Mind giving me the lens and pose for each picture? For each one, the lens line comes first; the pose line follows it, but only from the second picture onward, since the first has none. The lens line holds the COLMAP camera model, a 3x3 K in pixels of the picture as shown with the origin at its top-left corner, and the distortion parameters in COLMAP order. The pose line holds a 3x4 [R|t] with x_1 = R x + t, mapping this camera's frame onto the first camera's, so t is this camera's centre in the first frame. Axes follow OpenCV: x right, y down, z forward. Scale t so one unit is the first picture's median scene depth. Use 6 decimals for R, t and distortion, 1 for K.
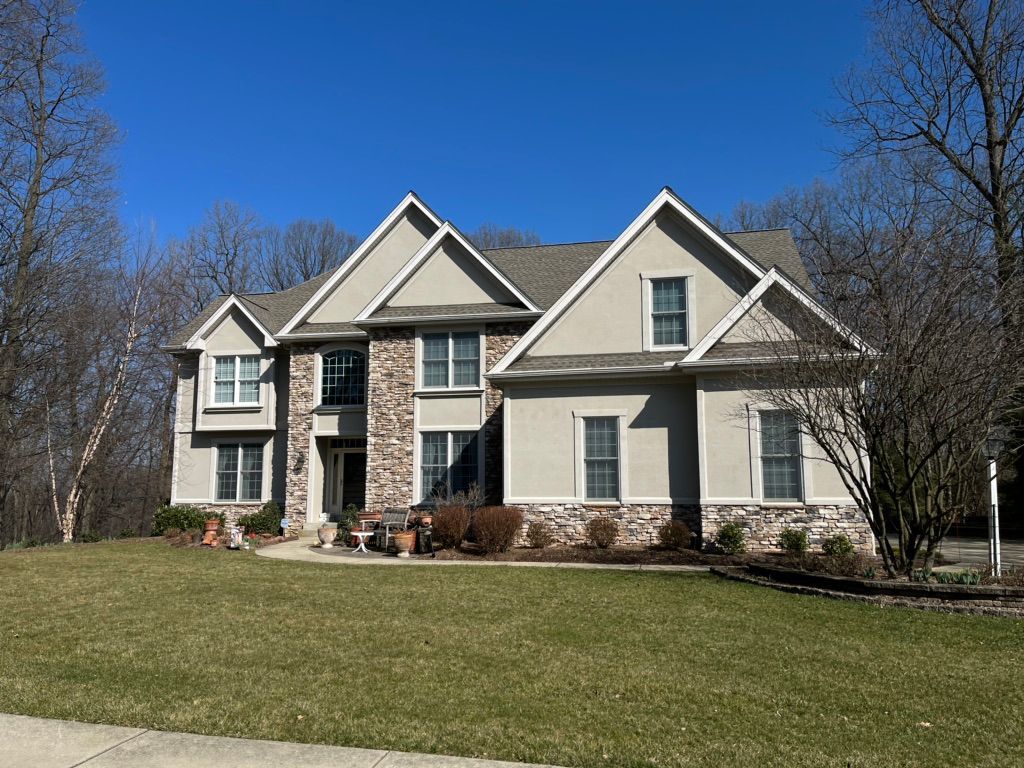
lens RADIAL K [[783.4, 0, 512.0], [0, 783.4, 384.0], [0, 0, 1]] dist [0.053489, 0.003212]
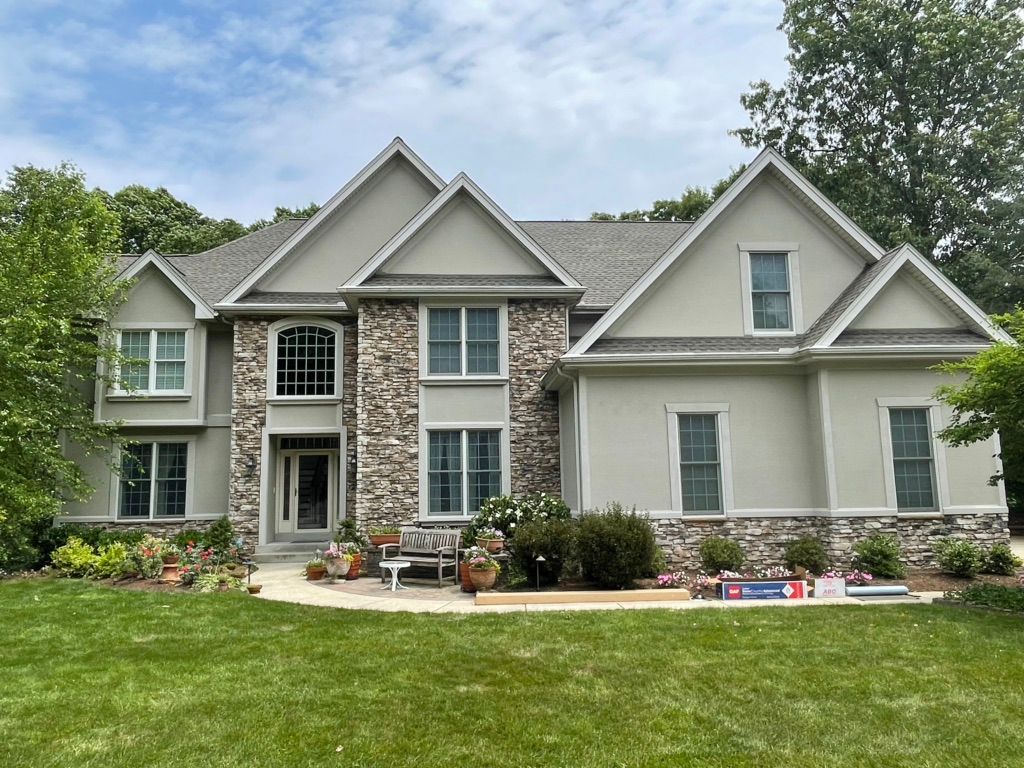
lens RADIAL K [[769.3, 0, 512.0], [0, 769.3, 384.0], [0, 0, 1]] dist [0.008610, 0.003841]
pose [[0.968870, 0.018417, 0.246883, -0.226679], [-0.018902, 0.999821, -0.000407, 0.012770], [-0.246846, -0.004272, 0.969045, 0.212397]]
